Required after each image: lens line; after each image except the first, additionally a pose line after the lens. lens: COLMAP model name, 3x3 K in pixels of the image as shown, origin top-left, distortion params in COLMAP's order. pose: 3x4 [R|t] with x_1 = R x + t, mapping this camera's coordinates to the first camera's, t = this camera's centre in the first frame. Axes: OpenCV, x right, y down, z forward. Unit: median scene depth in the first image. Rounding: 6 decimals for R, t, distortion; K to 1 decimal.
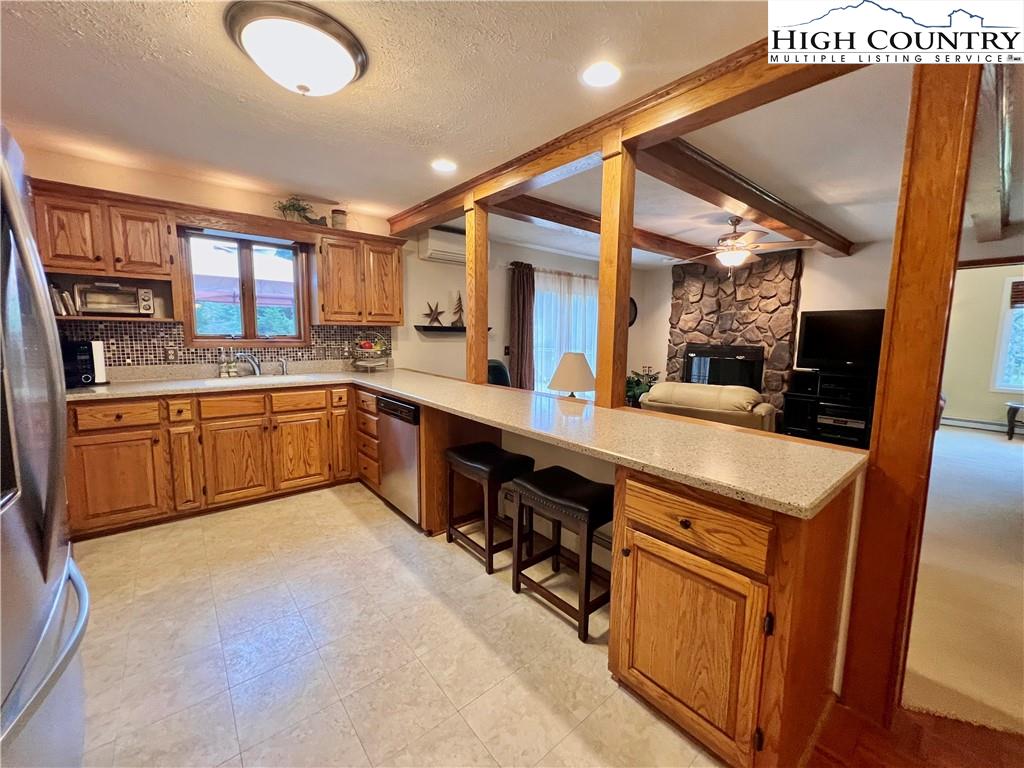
lens RADIAL K [[406.7, 0, 510.5], [0, 406.7, 382.3], [0, 0, 1]] dist [-0.001168, 0.000144]
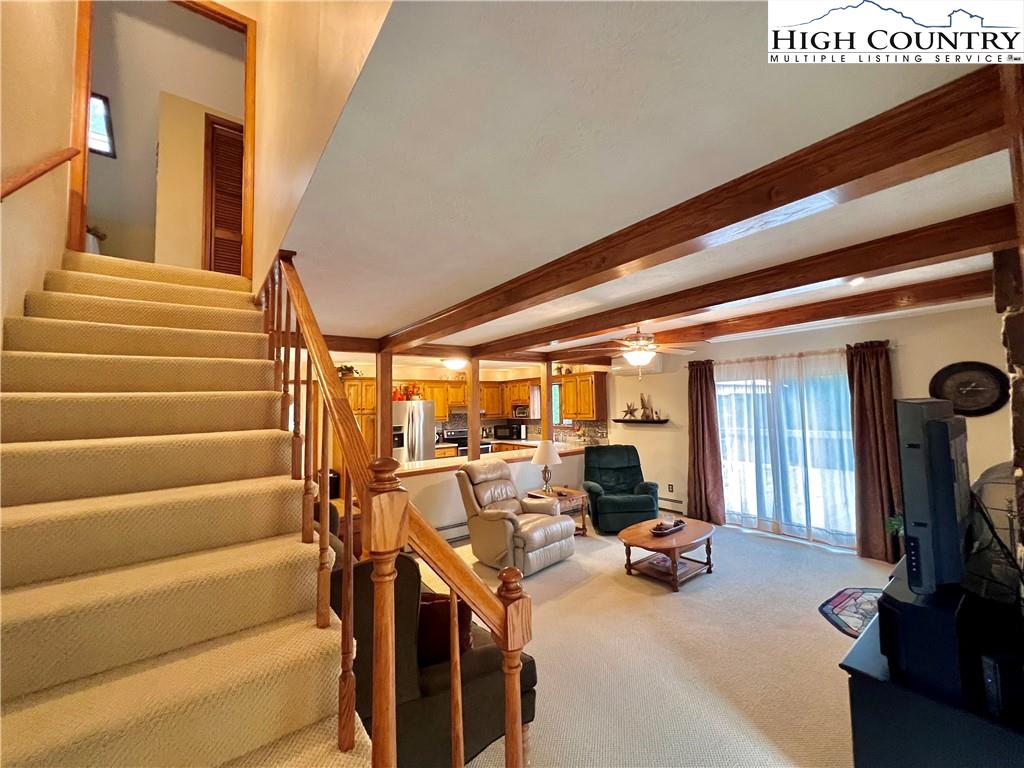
lens RADIAL K [[406.7, 0, 508.5], [0, 406.7, 380.5], [0, 0, 1]] dist [-0.001168, 0.000144]
pose [[-0.045403, -0.075475, -0.996113, 1.864647], [-0.097154, 0.992749, -0.070792, -0.186850], [0.994233, 0.093562, -0.052407, 0.907621]]
